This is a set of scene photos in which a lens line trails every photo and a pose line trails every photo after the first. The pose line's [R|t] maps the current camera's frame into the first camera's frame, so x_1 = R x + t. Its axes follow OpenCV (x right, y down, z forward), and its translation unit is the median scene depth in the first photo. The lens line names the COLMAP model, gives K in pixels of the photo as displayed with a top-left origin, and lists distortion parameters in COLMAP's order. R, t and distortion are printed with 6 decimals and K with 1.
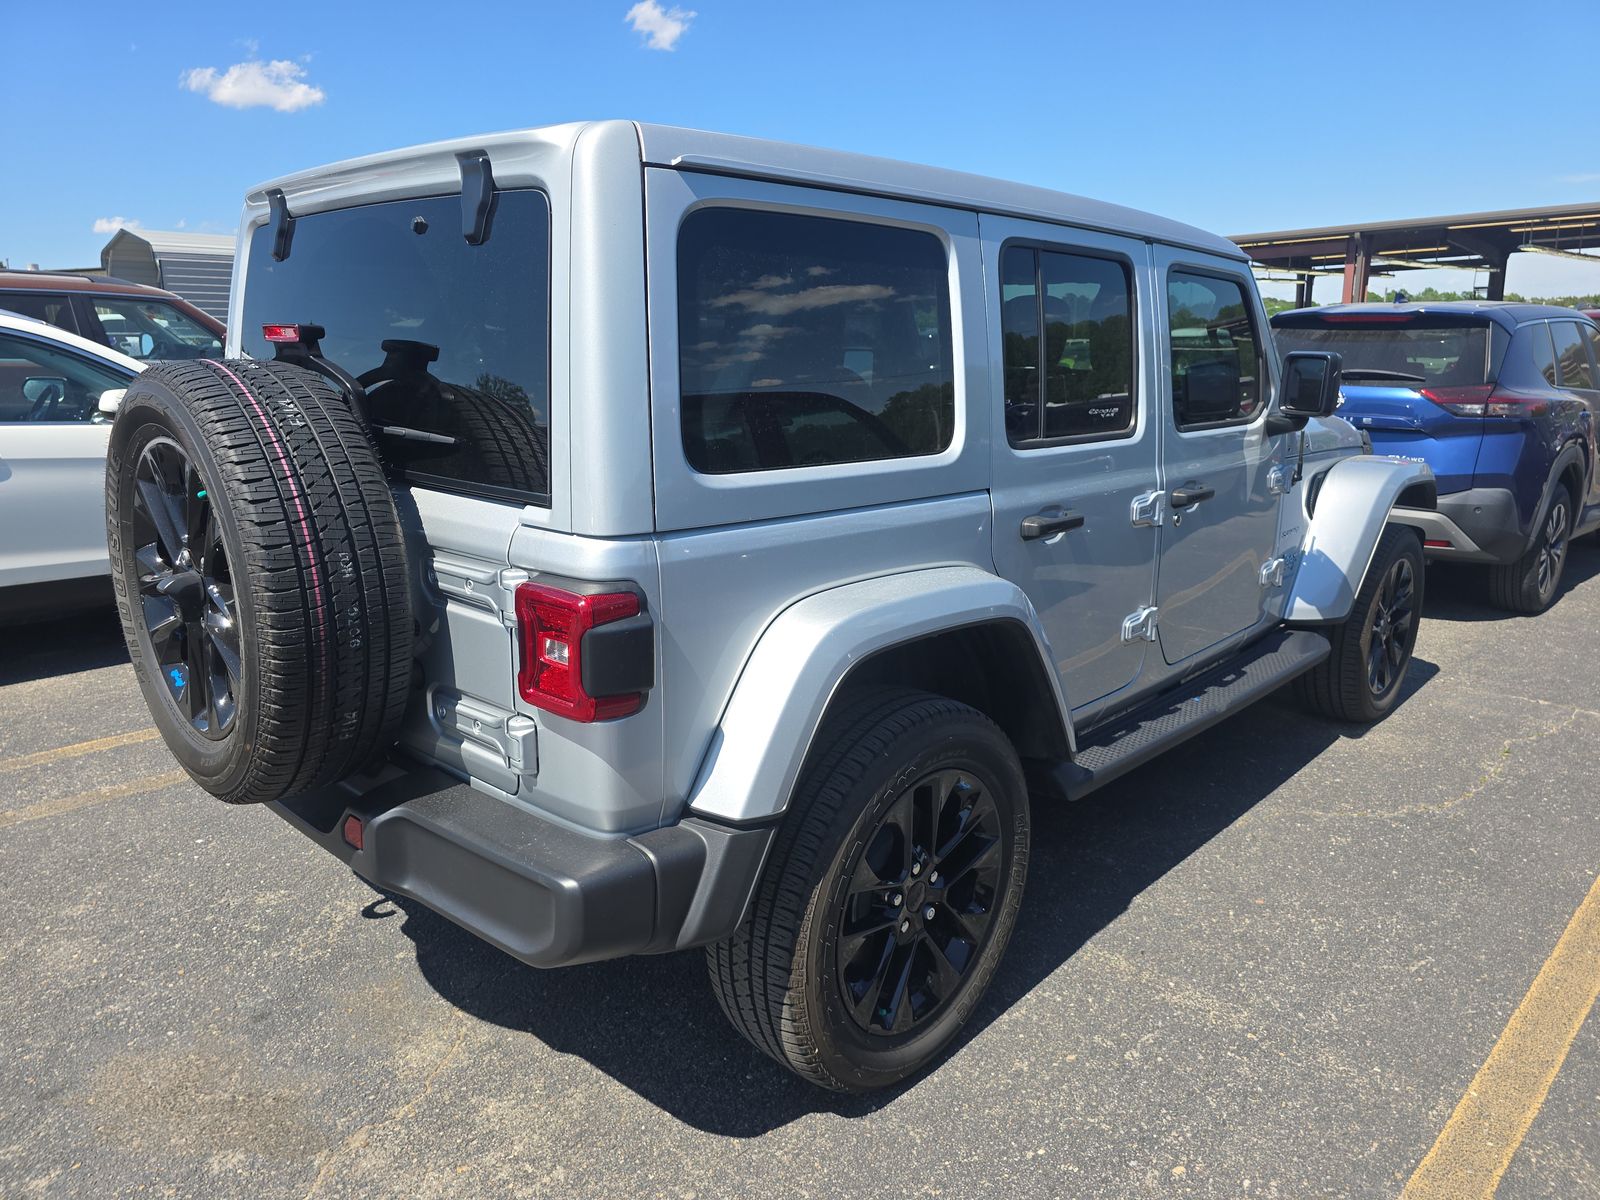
lens RADIAL K [[1147.0, 0, 800.0], [0, 1147.0, 600.0], [0, 0, 1]] dist [0.007731, -0.001963]
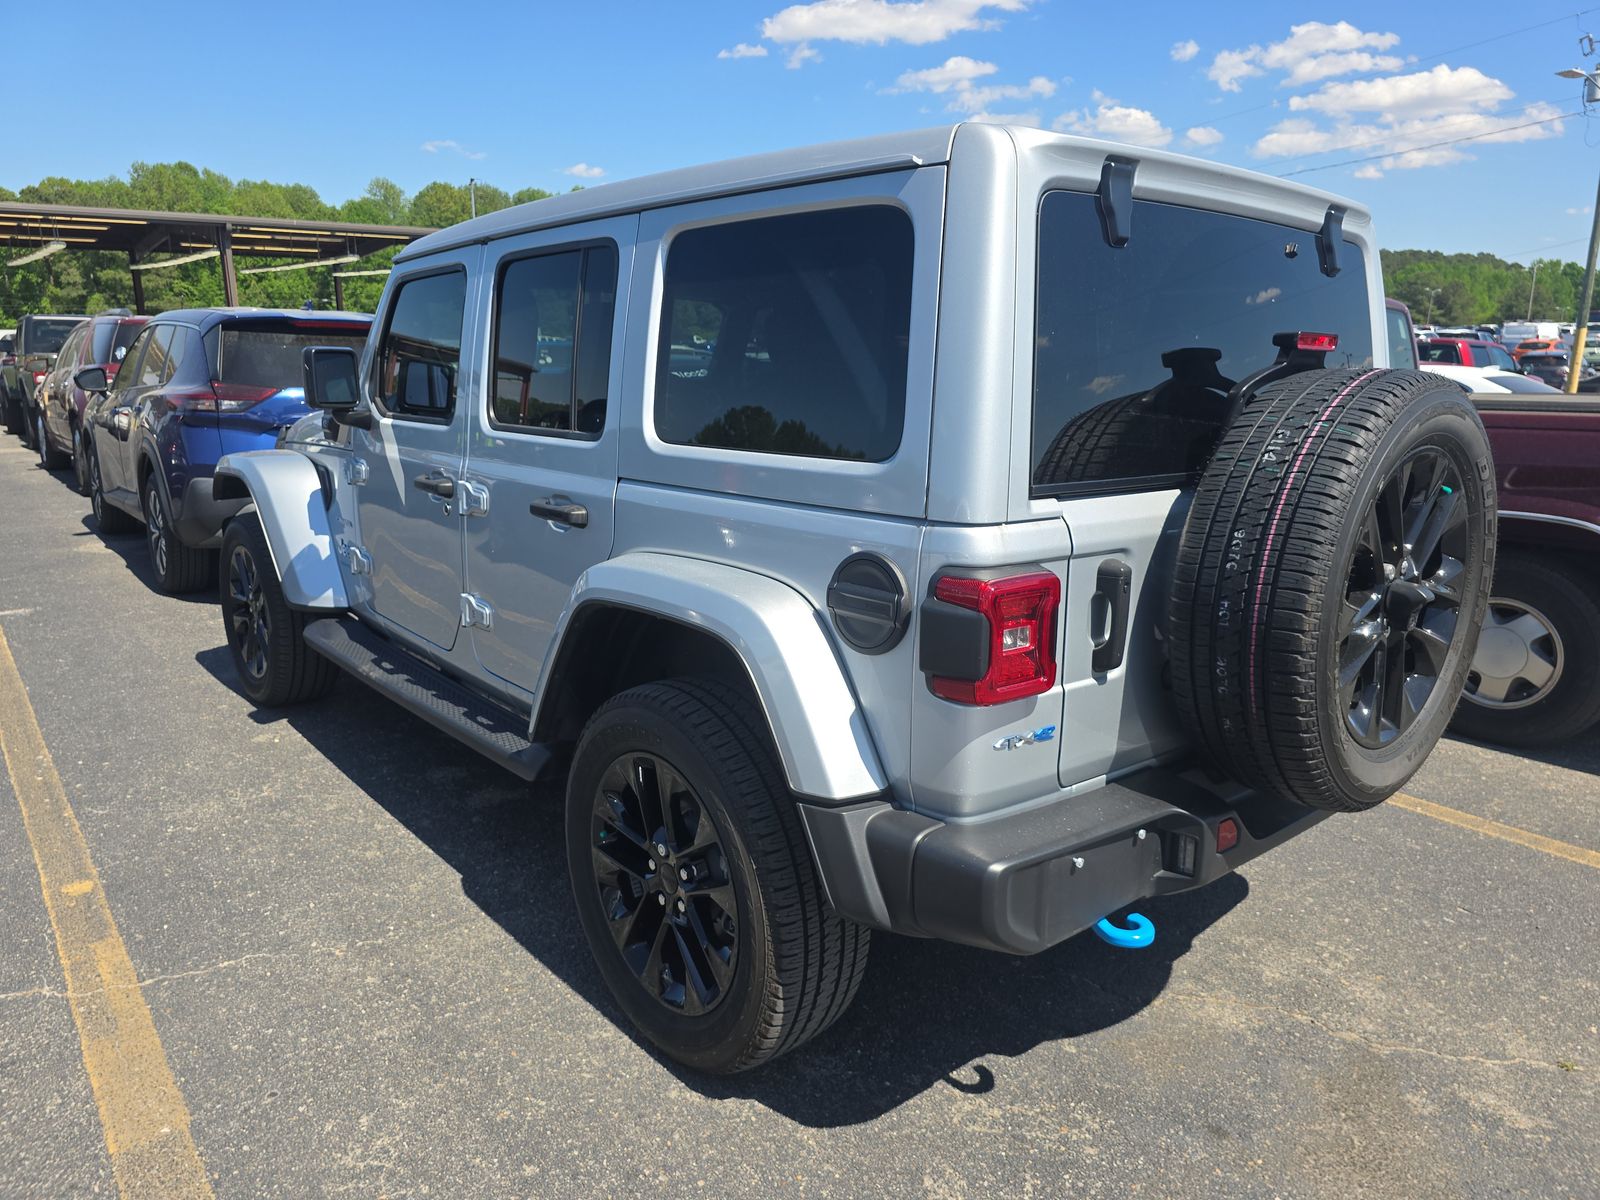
lens RADIAL K [[1146.5, 0, 793.2], [0, 1146.5, 589.9], [0, 0, 1]] dist [0.042044, -0.041551]
pose [[0.084301, -0.239532, 0.967222, -1.408312], [0.234528, 0.948177, 0.214374, -0.337195], [-0.968447, 0.208769, 0.136109, 1.237928]]
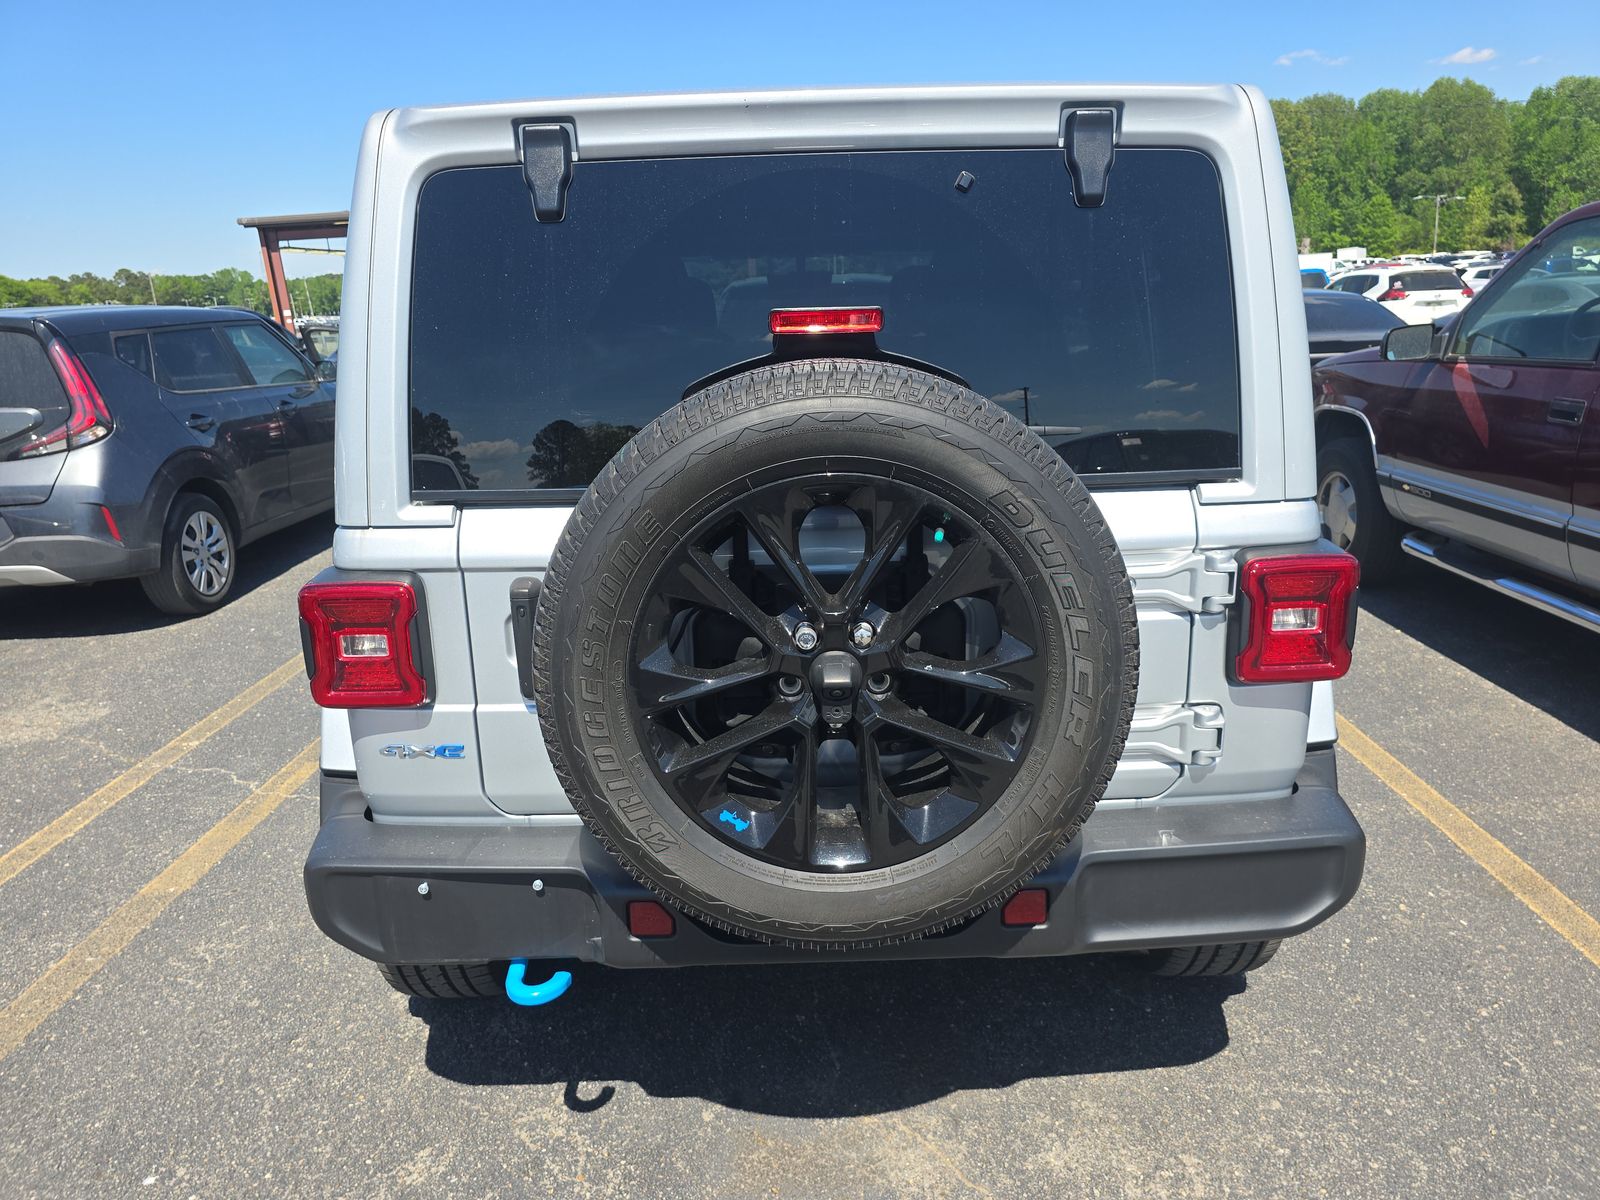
lens RADIAL K [[1146.5, 0, 793.2], [0, 1146.5, 589.9], [0, 0, 1]] dist [0.042044, -0.041551]
pose [[0.727866, -0.236029, 0.643817, -0.902101], [0.233858, 0.968049, 0.090508, -0.131682], [-0.644609, 0.084684, 0.759807, 0.389481]]
